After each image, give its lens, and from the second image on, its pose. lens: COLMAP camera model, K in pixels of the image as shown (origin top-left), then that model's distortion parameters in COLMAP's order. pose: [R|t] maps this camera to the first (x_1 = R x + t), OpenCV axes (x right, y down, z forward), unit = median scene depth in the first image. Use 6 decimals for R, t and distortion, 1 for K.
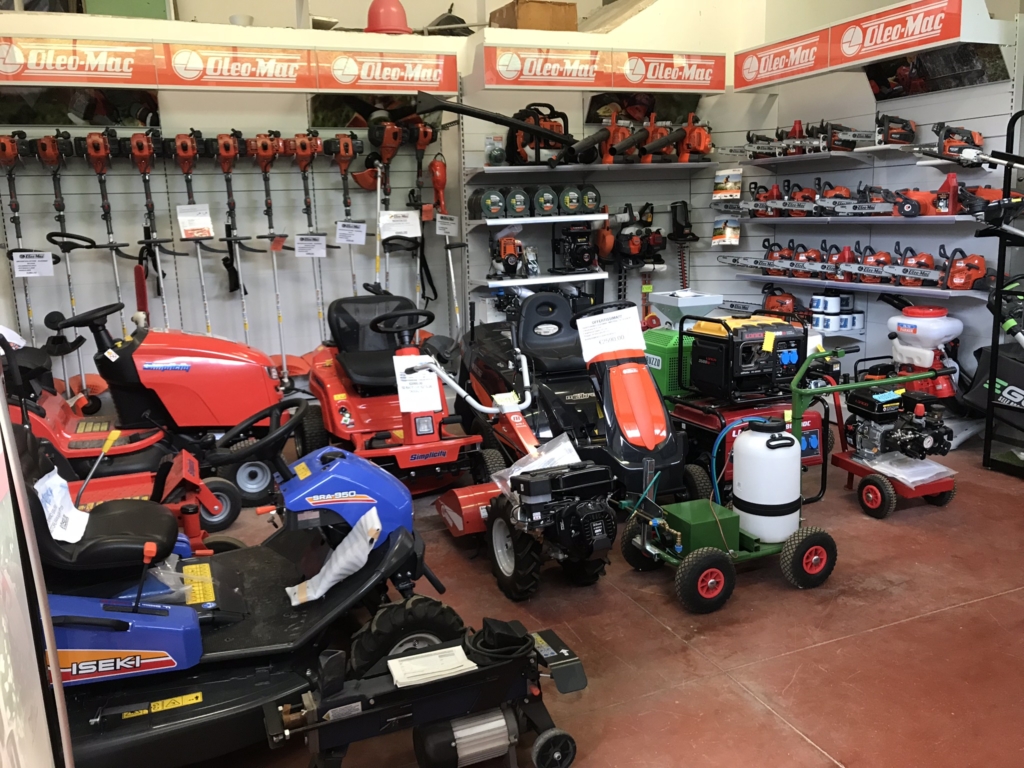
lens RADIAL K [[845.2, 0, 512.0], [0, 845.2, 384.0], [0, 0, 1]] dist [0.042883, 0.001680]
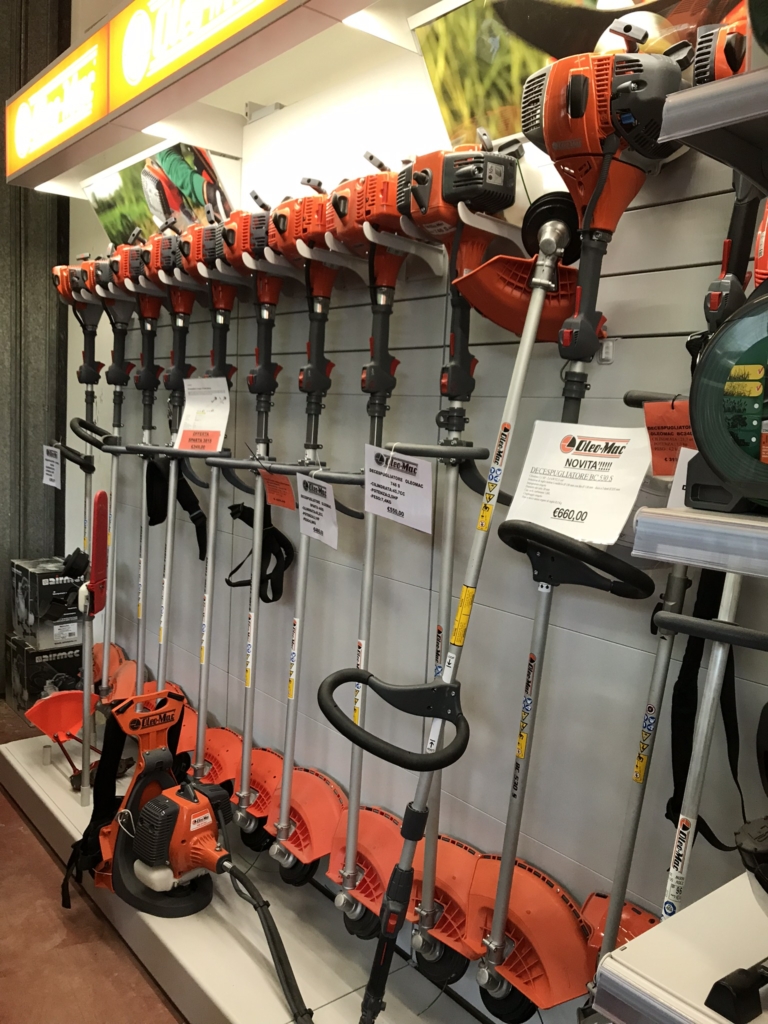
lens RADIAL K [[845.2, 0, 384.0], [0, 845.2, 512.0], [0, 0, 1]] dist [0.042883, 0.001680]
pose [[0.280890, 0.160775, -0.946178, 0.080048], [-0.247904, 0.964567, 0.090305, -0.191614], [0.927170, 0.209196, 0.310794, 0.895307]]
